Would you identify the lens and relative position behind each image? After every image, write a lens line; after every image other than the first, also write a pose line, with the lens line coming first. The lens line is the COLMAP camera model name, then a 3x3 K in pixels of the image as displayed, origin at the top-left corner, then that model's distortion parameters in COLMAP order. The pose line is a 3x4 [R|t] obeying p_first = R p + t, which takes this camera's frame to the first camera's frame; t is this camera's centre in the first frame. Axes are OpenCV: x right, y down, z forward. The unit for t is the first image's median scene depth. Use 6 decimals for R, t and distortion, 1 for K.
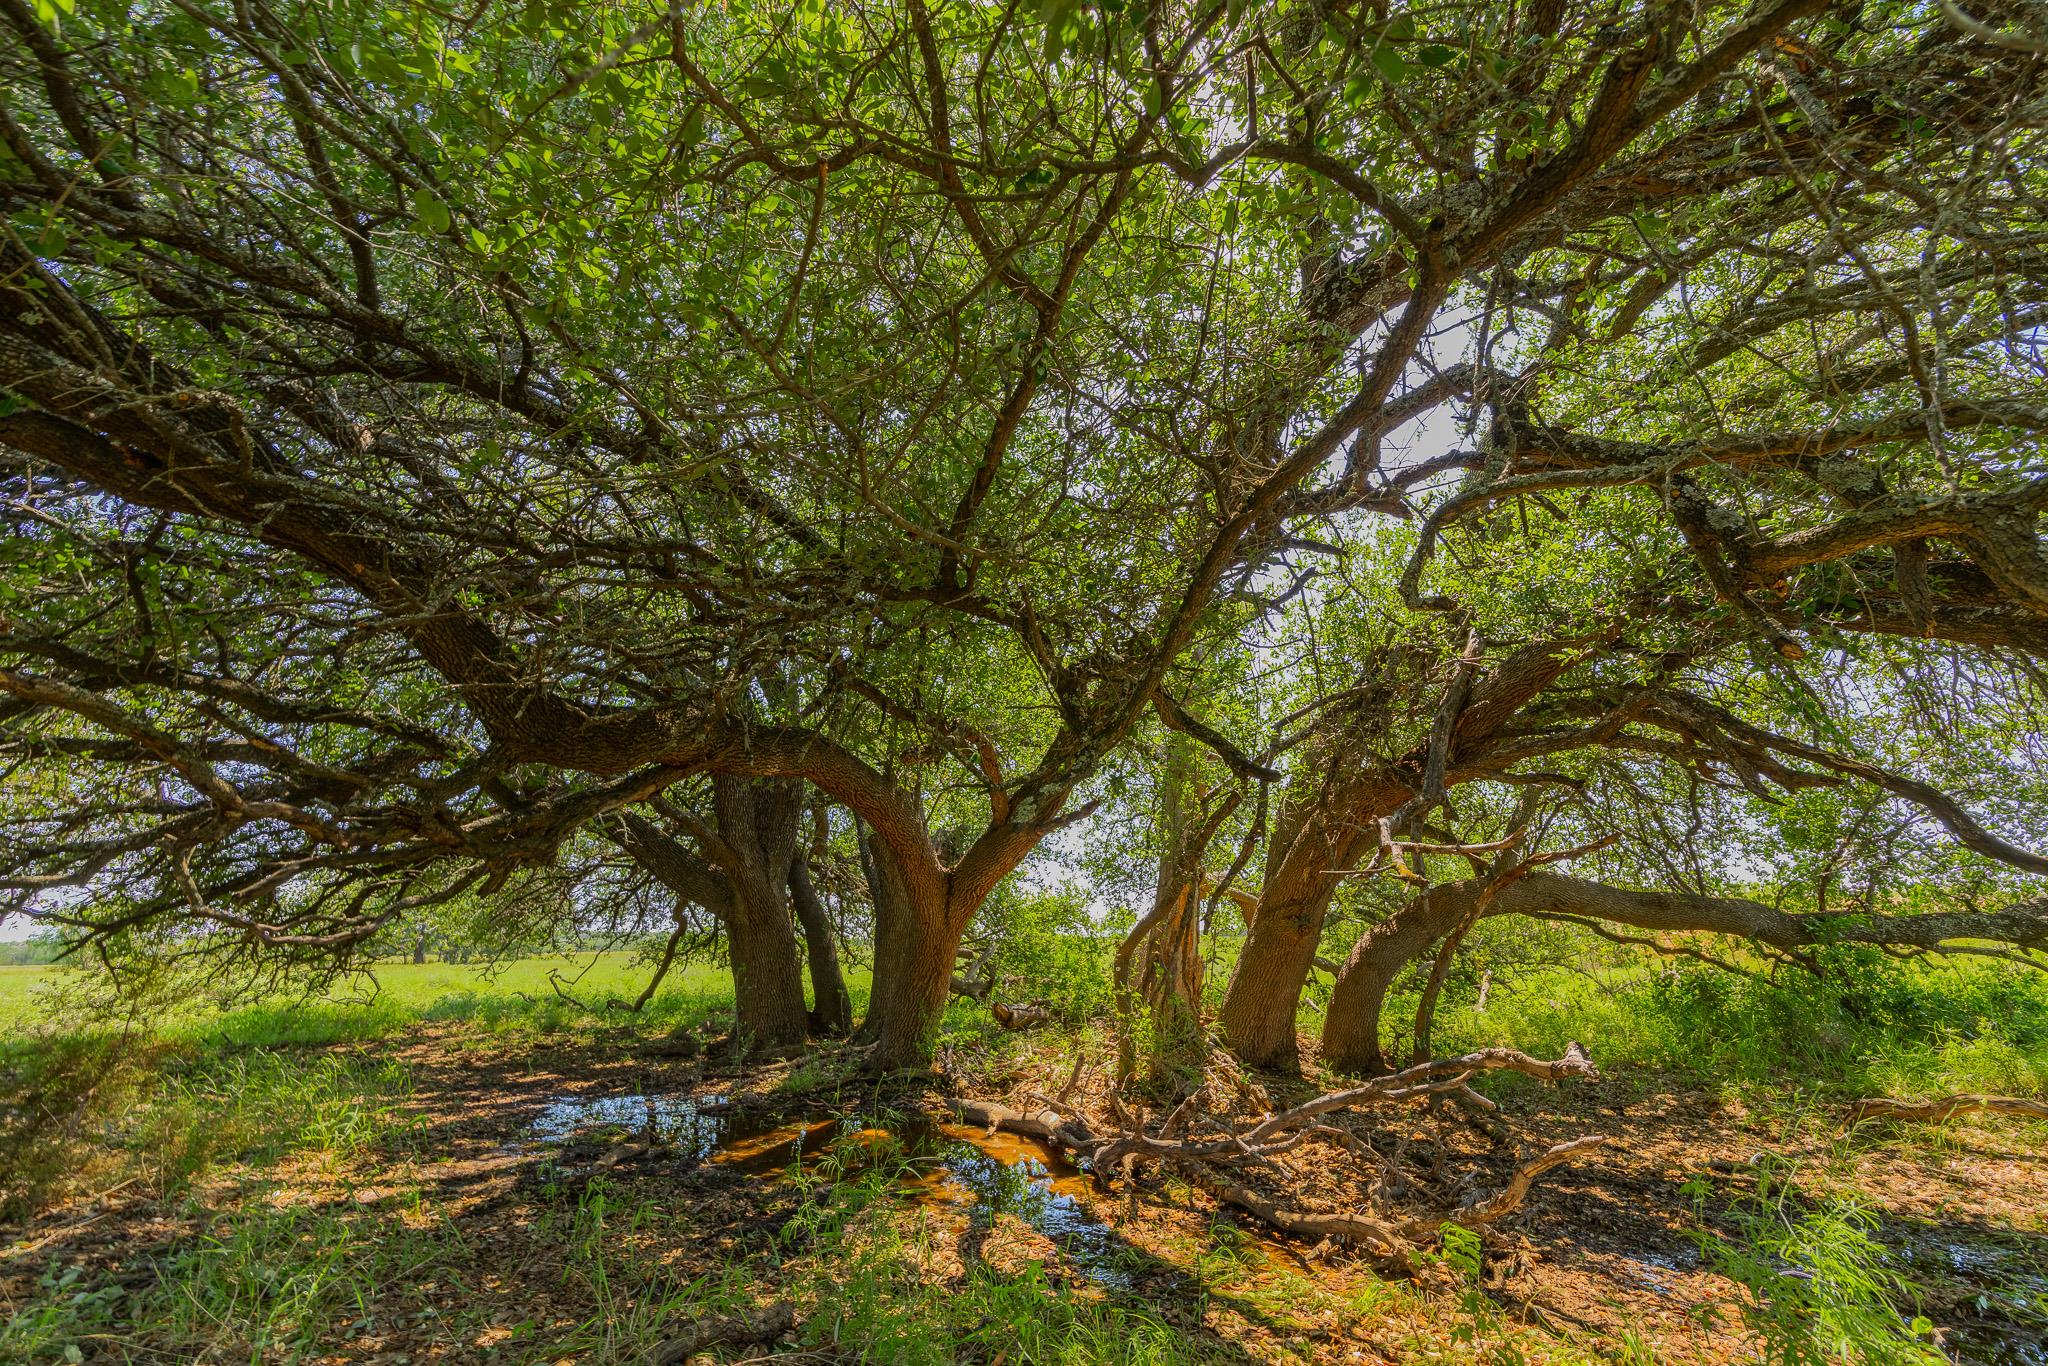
lens RADIAL K [[824.3, 0, 1024.0], [0, 824.3, 683.0], [0, 0, 1]] dist [-0.000338, 0.007982]
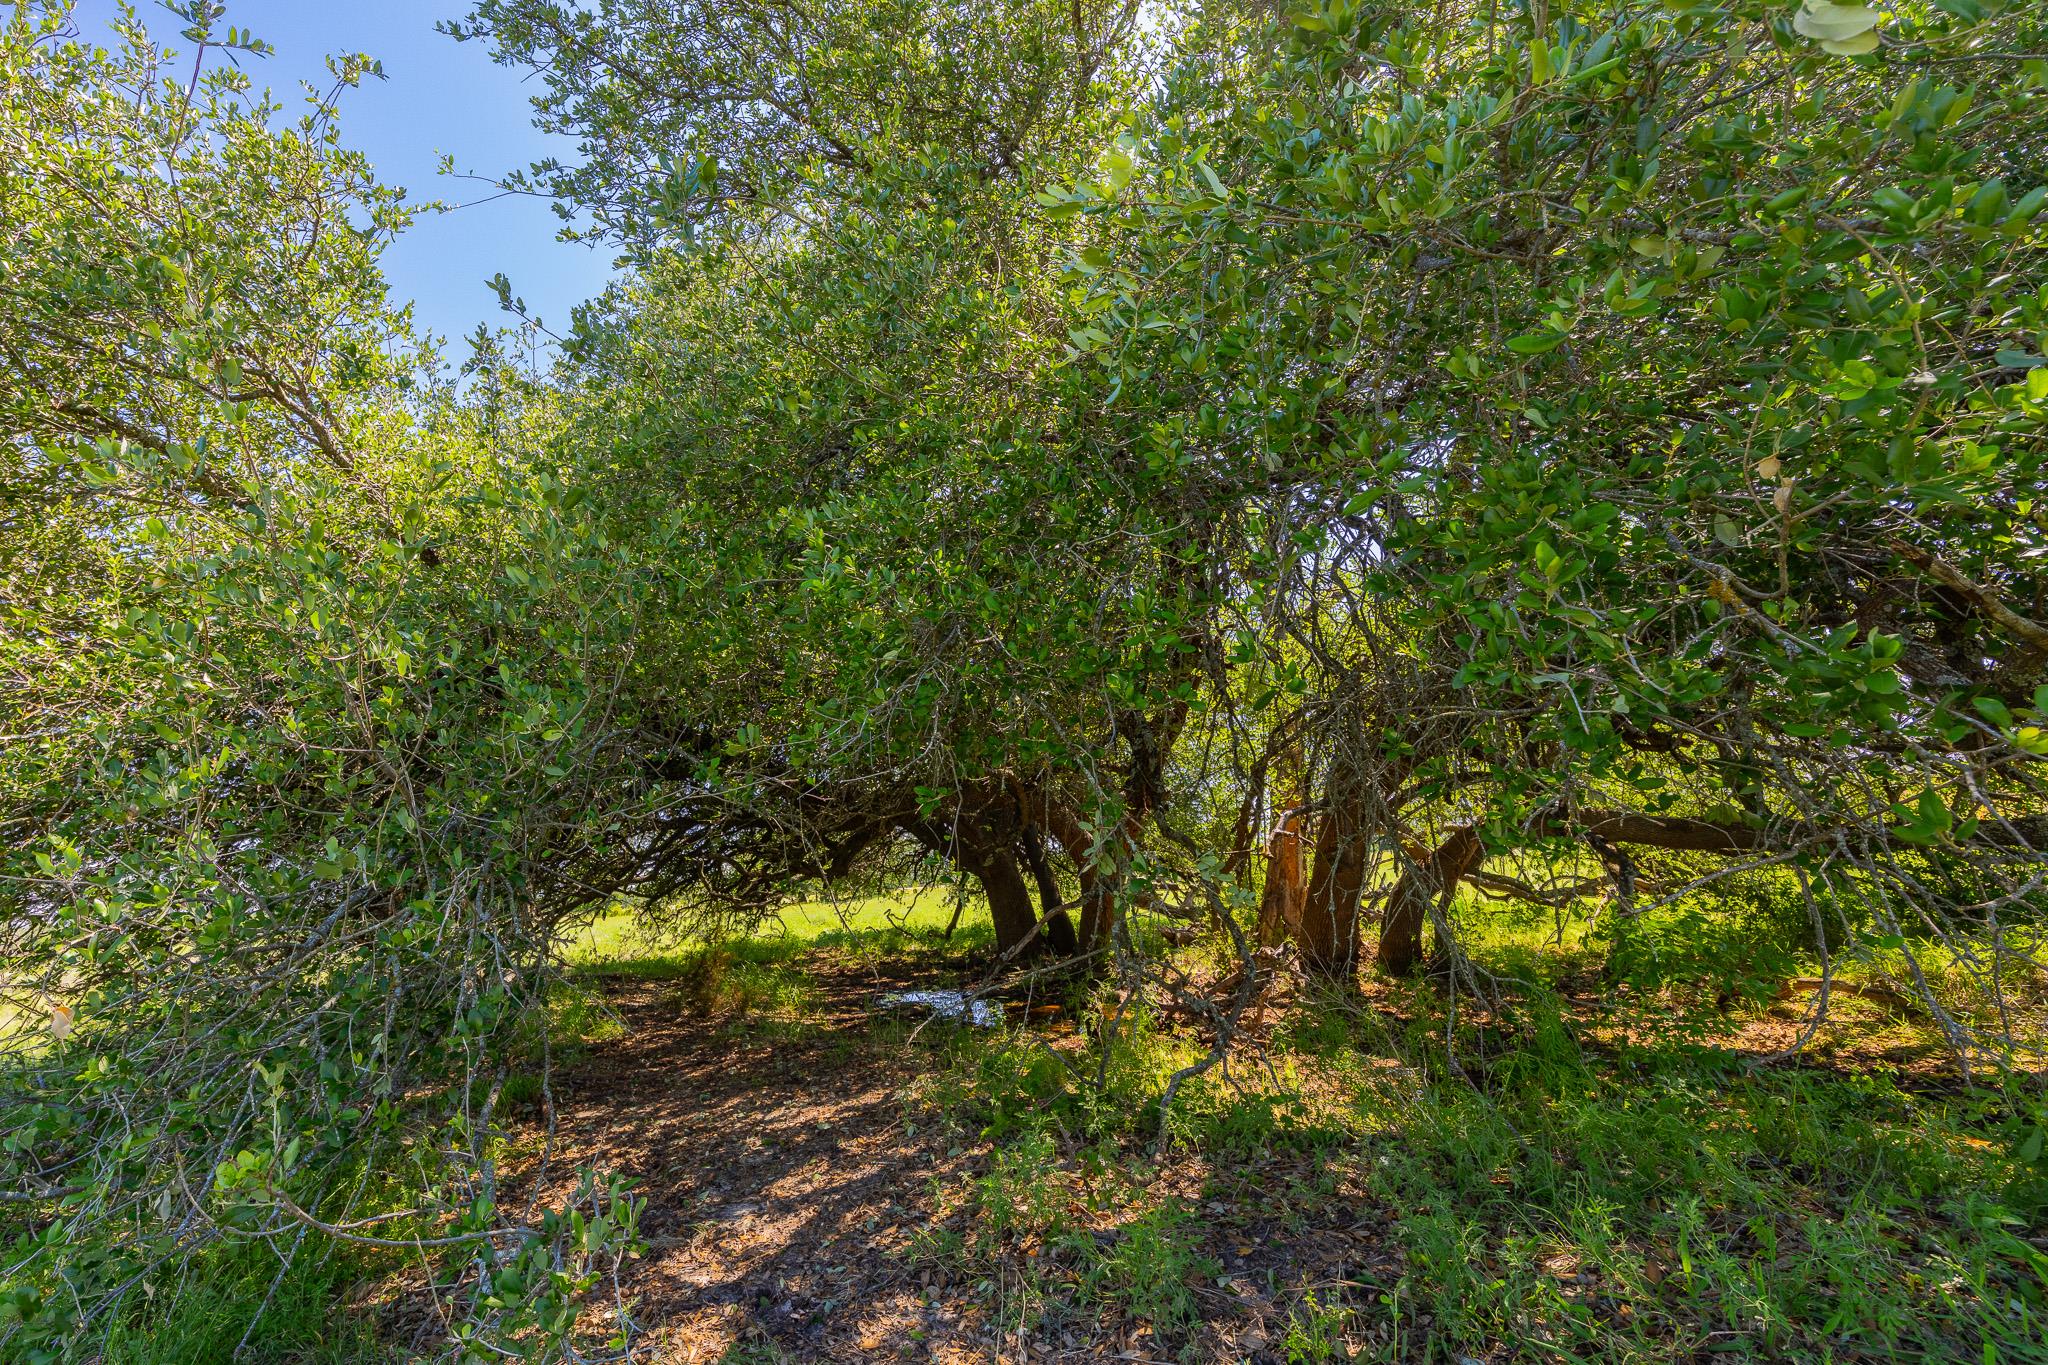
lens RADIAL K [[824.3, 0, 1024.0], [0, 824.3, 682.5], [0, 0, 1]] dist [-0.000338, 0.007982]
pose [[0.937637, -0.124307, -0.324629, 0.190859], [0.152061, 0.986458, 0.061470, -0.109812], [0.312592, -0.107000, 0.943842, -0.263889]]
